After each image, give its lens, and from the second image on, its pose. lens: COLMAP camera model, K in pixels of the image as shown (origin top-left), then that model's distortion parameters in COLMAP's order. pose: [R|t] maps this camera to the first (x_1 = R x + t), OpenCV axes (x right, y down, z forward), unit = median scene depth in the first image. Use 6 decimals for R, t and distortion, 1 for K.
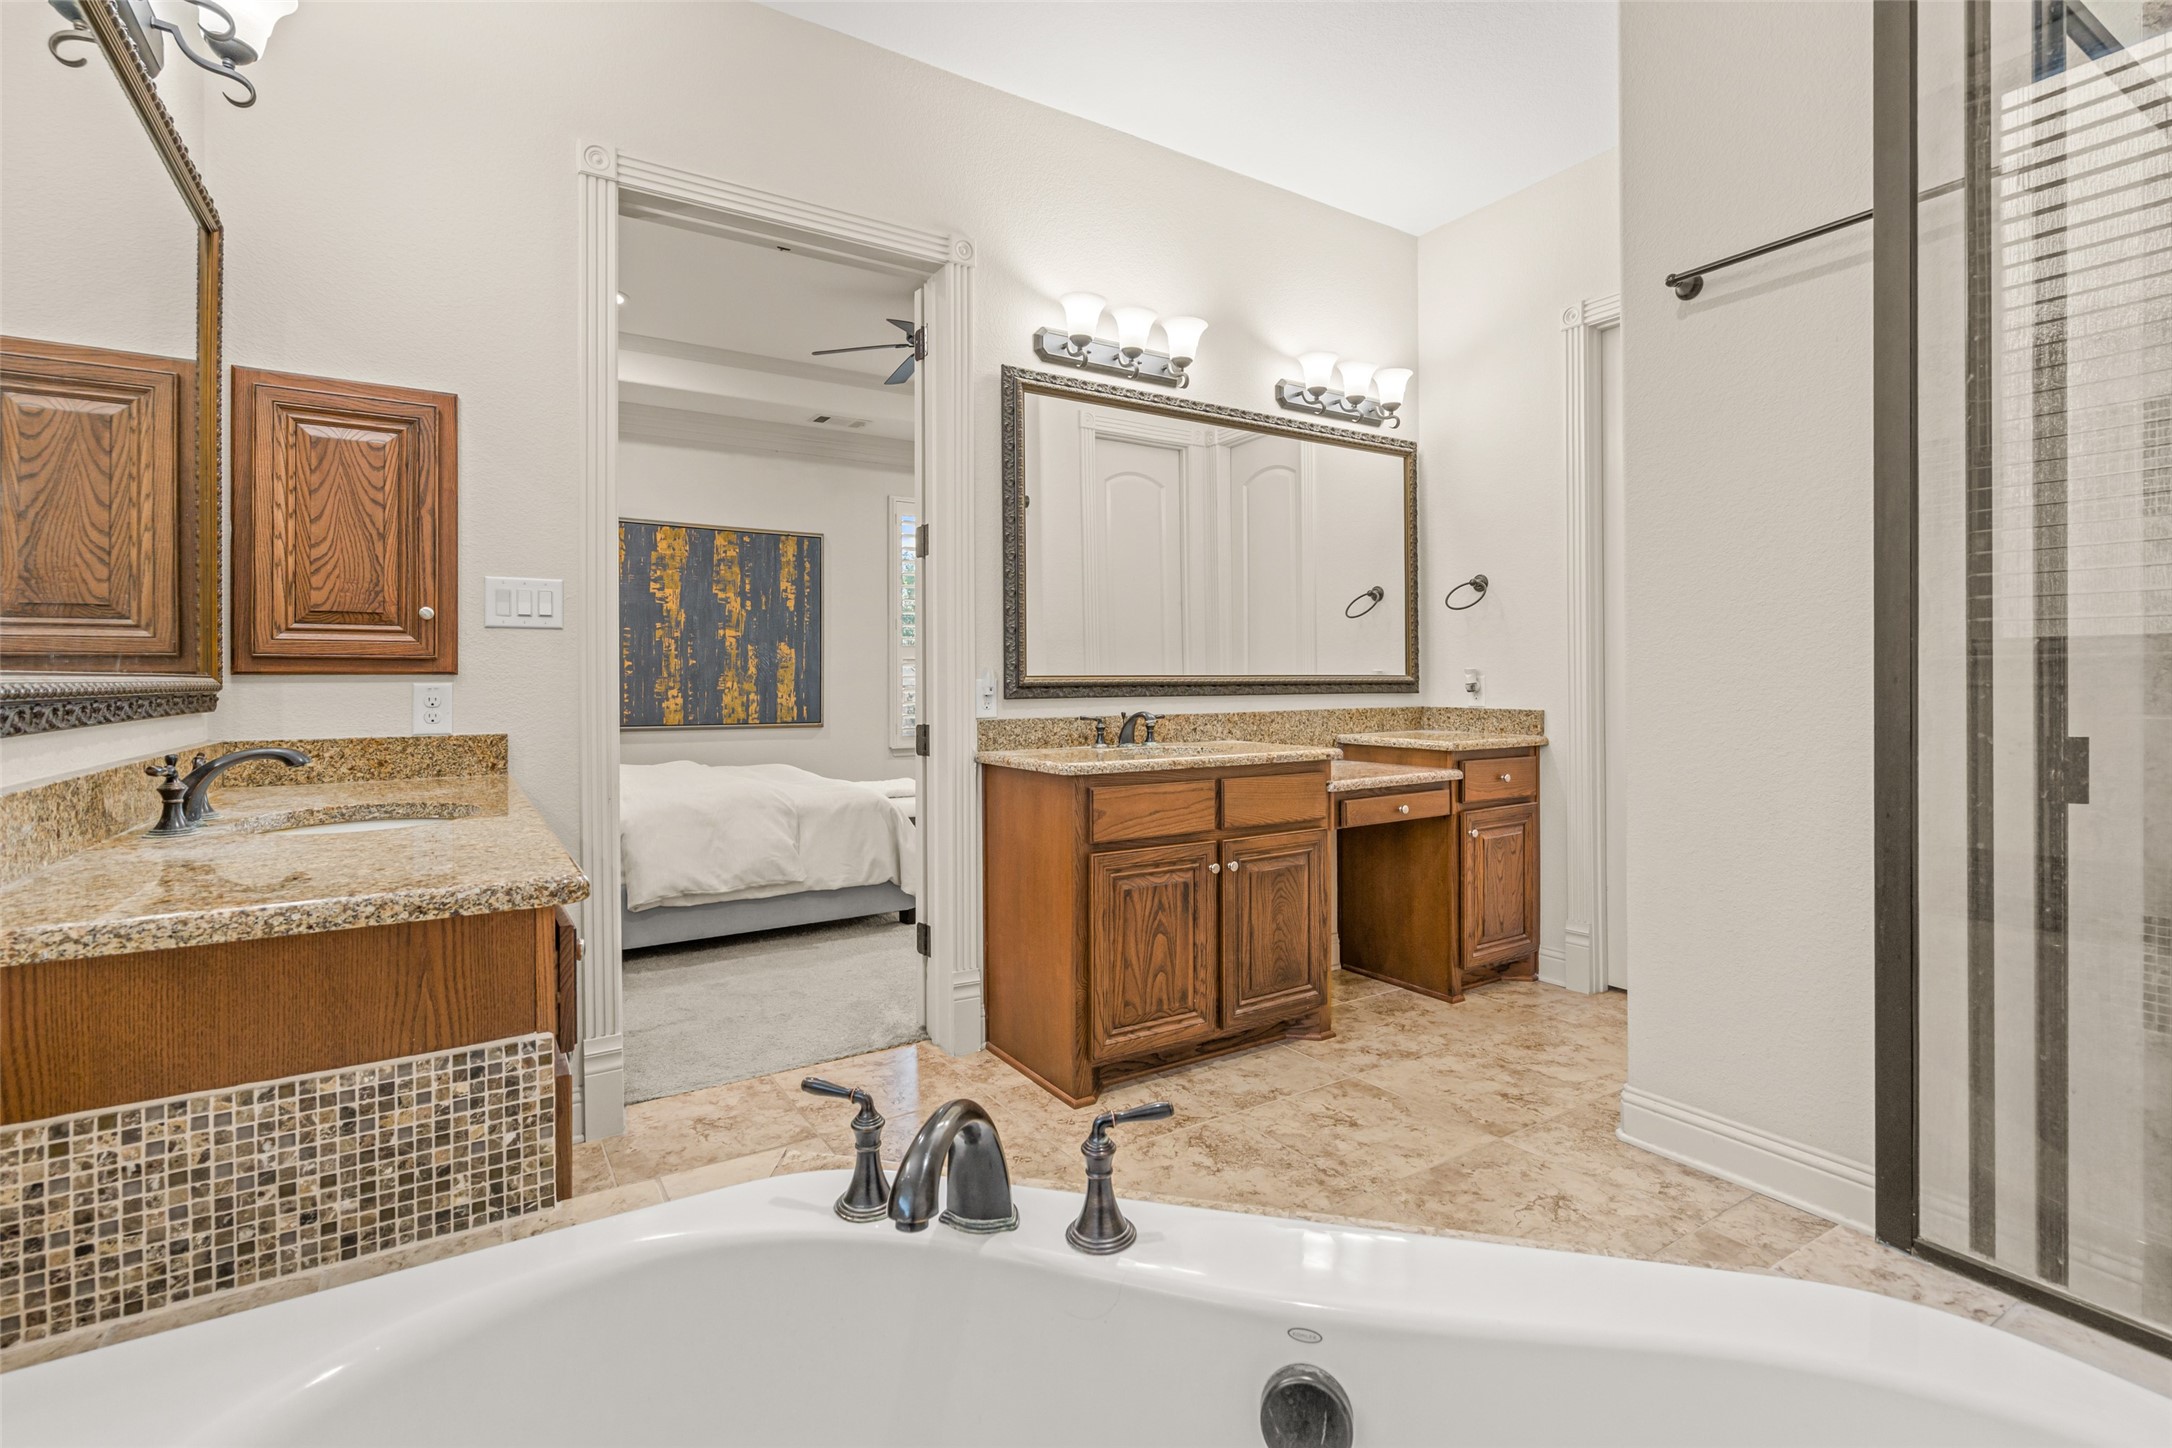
lens RADIAL K [[997.4, 0, 1075.3], [0, 997.4, 679.8], [0, 0, 1]] dist [-0.003186, 0.002098]
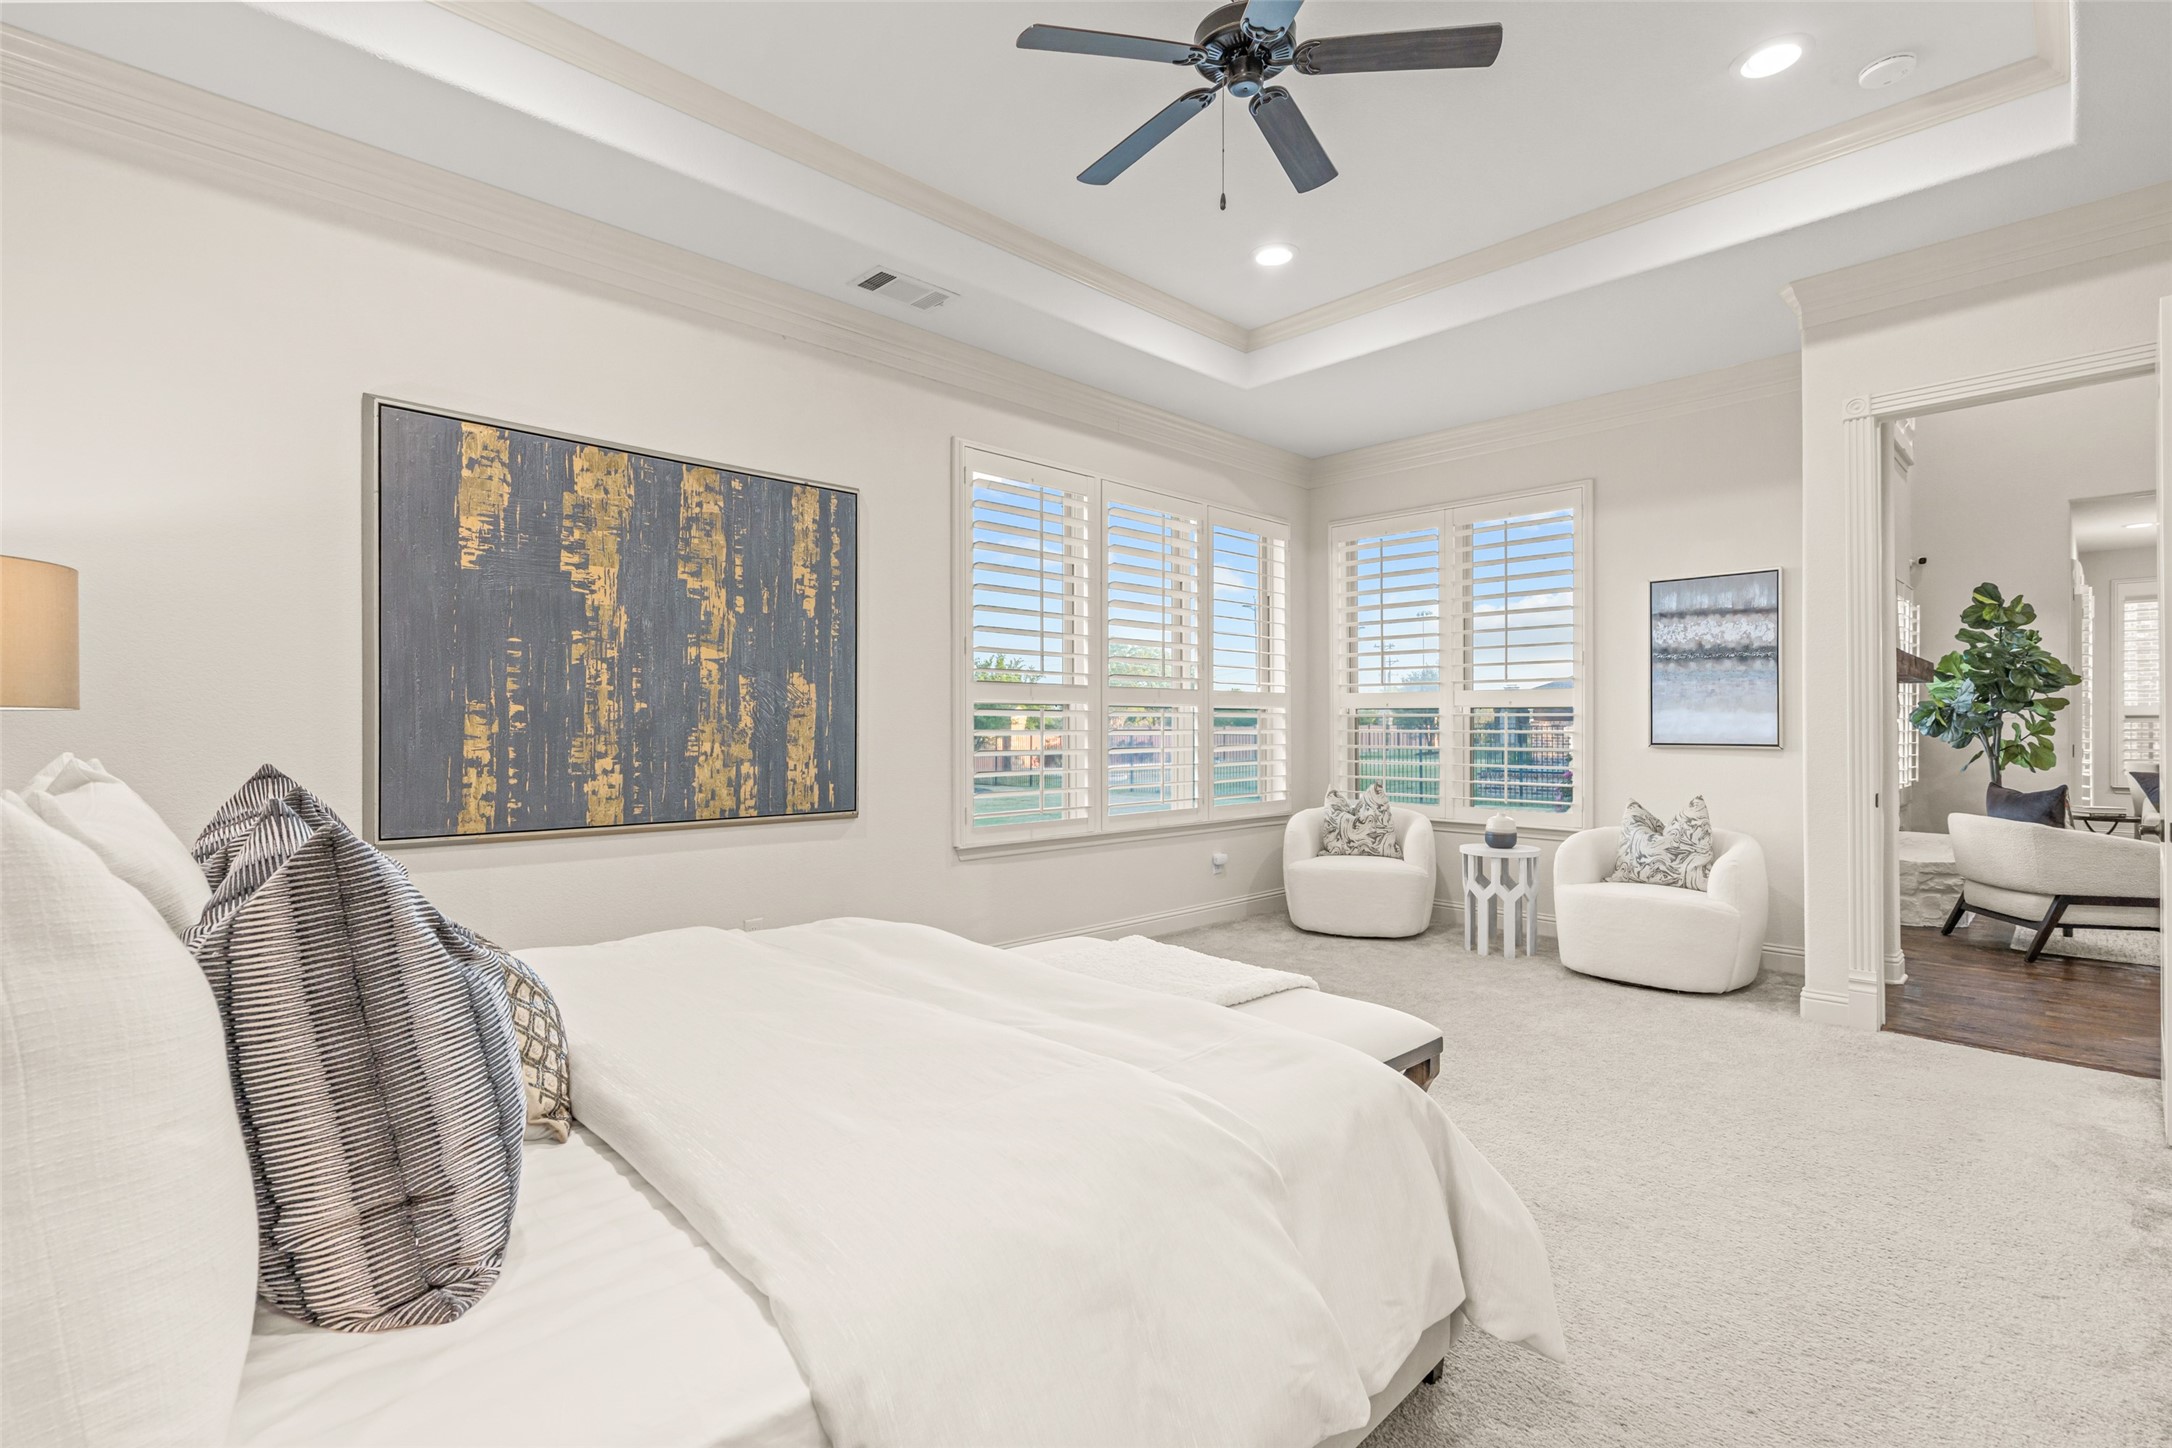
lens RADIAL K [[997.4, 0, 1092.7], [0, 997.4, 726.1], [0, 0, 1]] dist [-0.003186, 0.002098]
pose [[0.978436, 0.001022, 0.206549, -0.252459], [-0.001236, 0.999999, 0.000904, -0.007642], [-0.206548, -0.001140, 0.978436, 0.419628]]
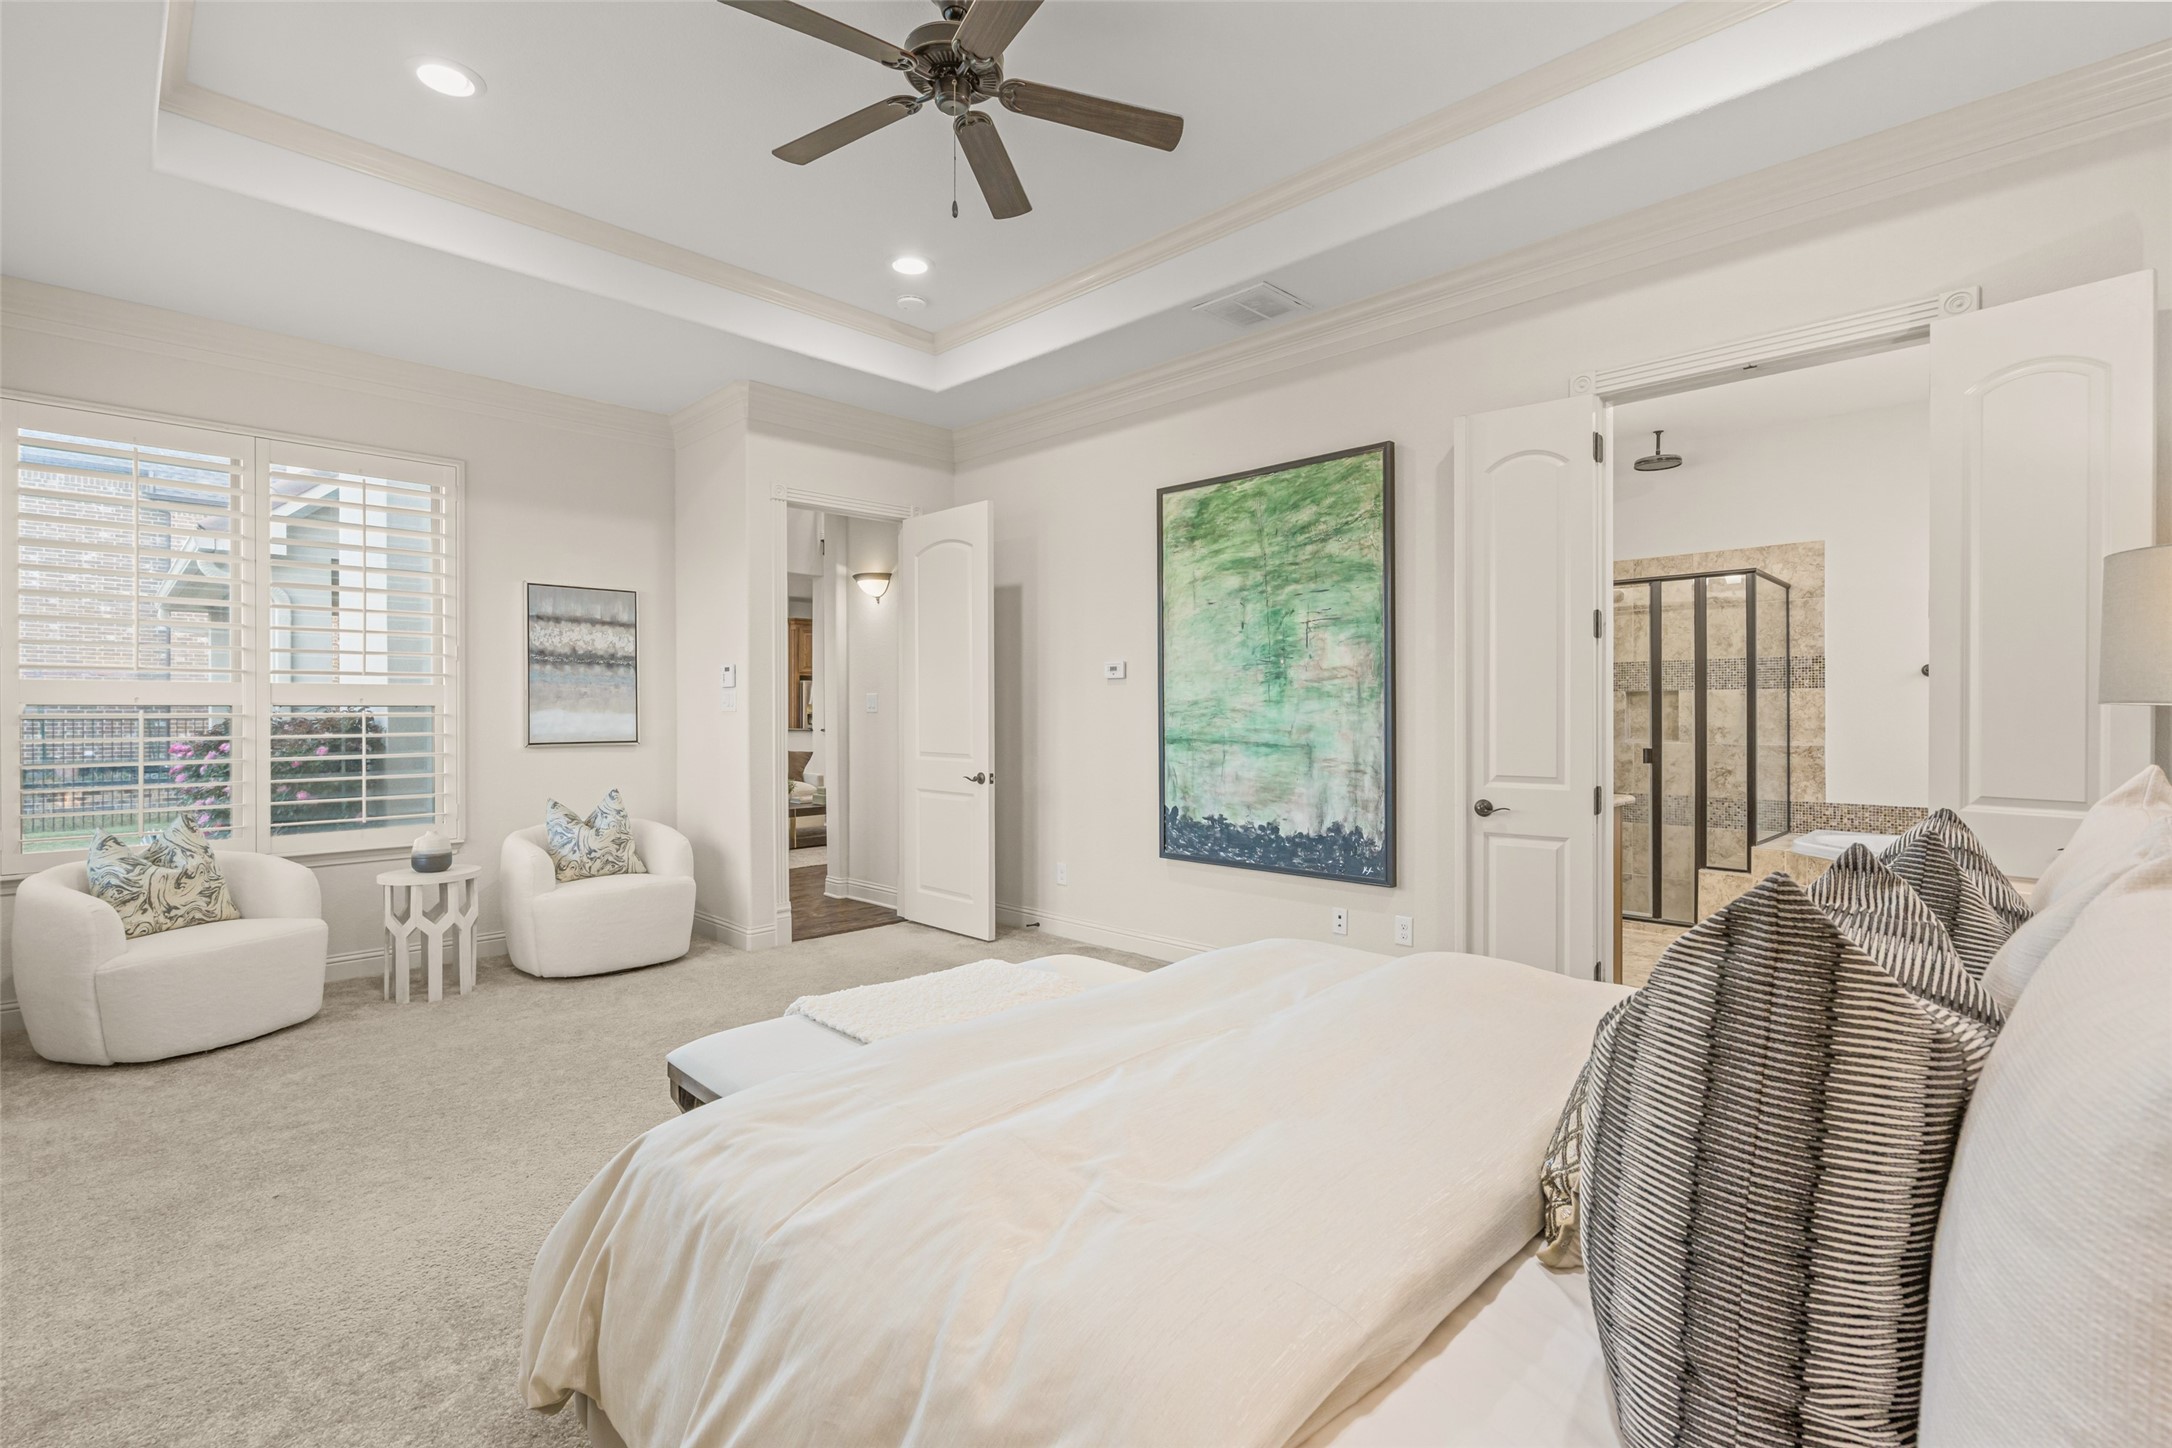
lens RADIAL K [[997.4, 0, 1089.0], [0, 997.4, 706.2], [0, 0, 1]] dist [-0.003186, 0.002098]
pose [[-0.231411, 0.013591, 0.972761, -0.685263], [0.010974, 0.999875, -0.011359, -0.010962], [-0.972794, 0.008046, -0.231531, 1.090823]]
